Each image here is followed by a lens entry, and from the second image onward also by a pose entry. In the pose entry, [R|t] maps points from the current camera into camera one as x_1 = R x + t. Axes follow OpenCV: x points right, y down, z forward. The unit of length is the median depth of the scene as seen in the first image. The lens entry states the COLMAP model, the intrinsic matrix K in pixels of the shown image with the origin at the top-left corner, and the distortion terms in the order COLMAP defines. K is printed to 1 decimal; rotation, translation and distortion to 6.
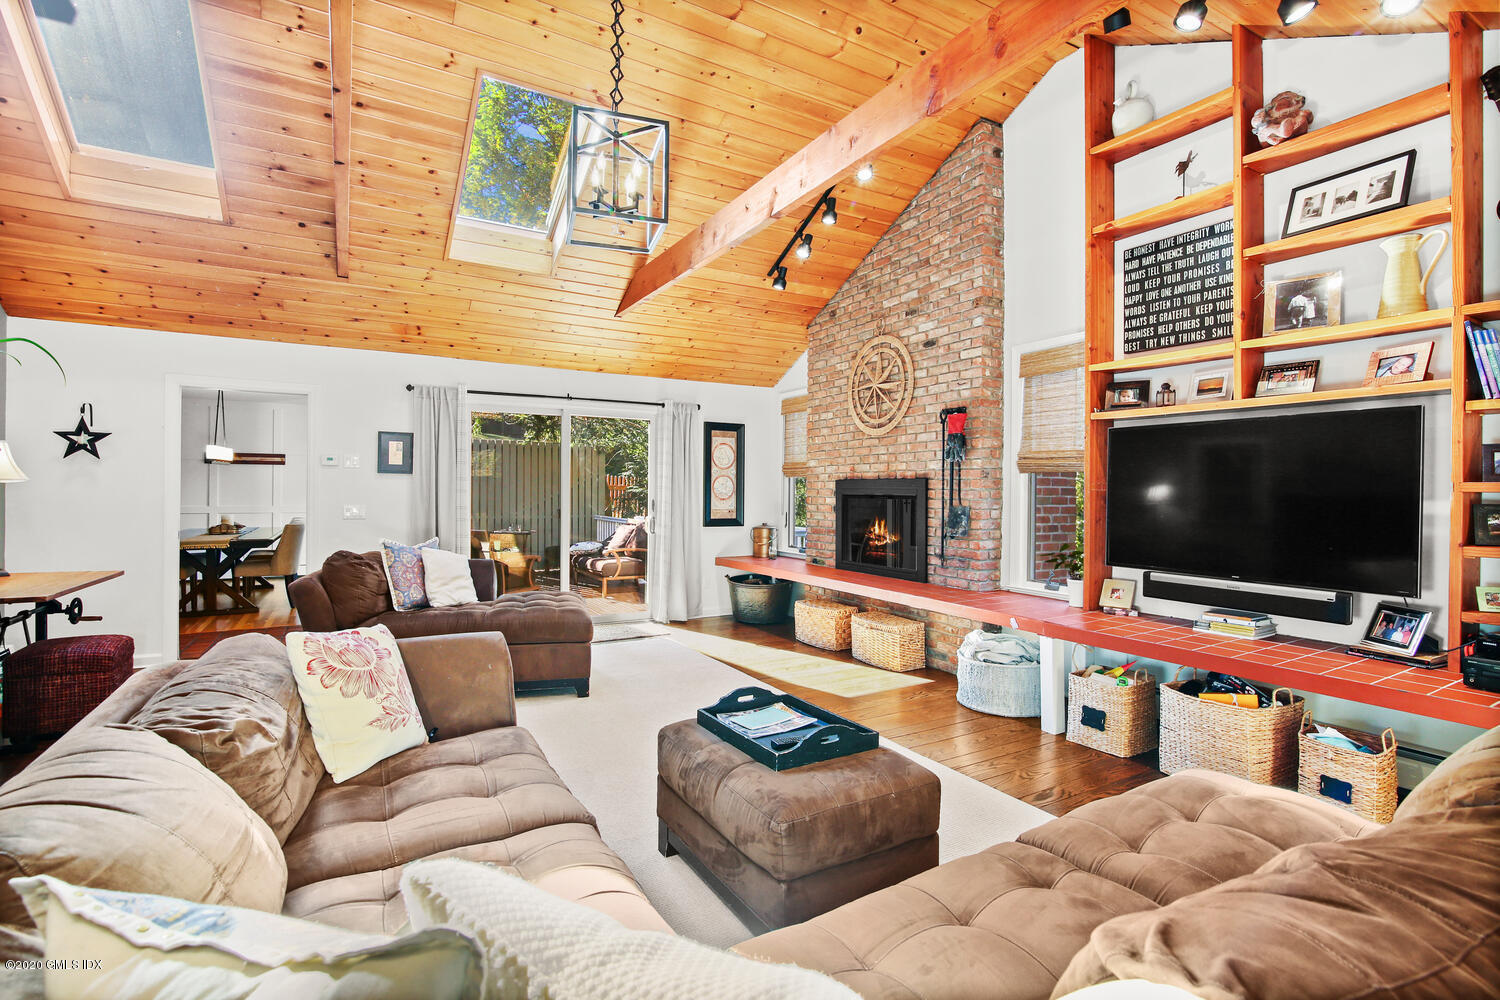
lens RADIAL K [[703.7, 0, 748.2], [0, 703.7, 491.3], [0, 0, 1]] dist [-0.001299, 0.000071]
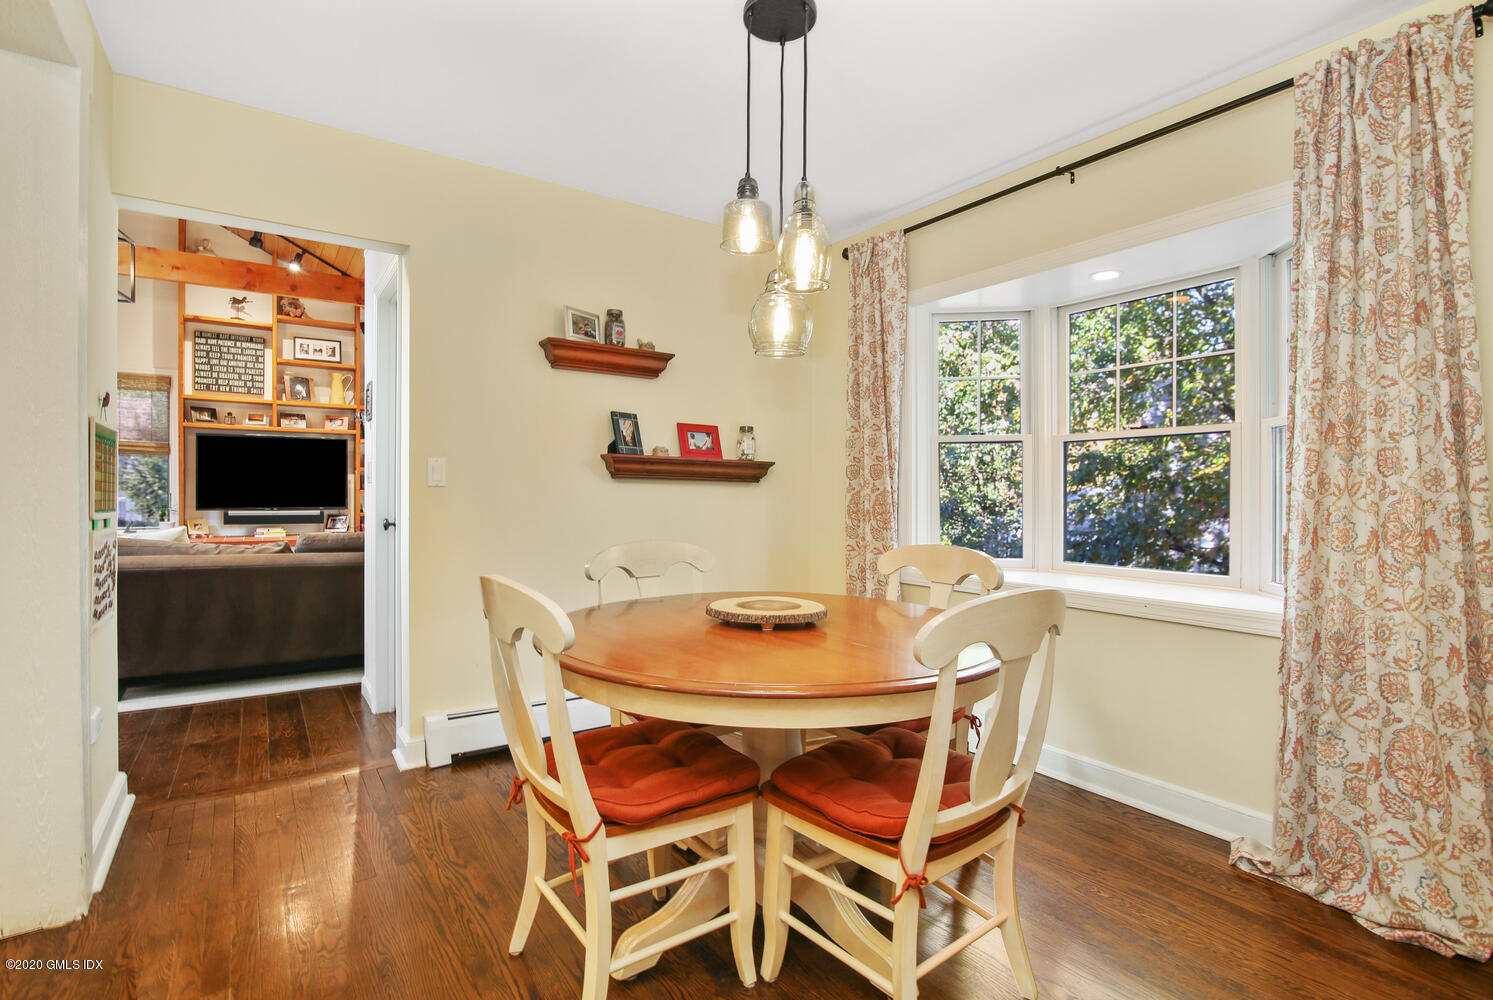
lens RADIAL K [[700.4, 0, 743.2], [0, 700.4, 492.9], [0, 0, 1]] dist [-0.001299, 0.000071]
pose [[-0.092880, -0.008496, 0.995641, -1.424633], [0.000171, 0.999963, 0.008549, 0.048451], [-0.995677, 0.000965, -0.092875, -0.205018]]
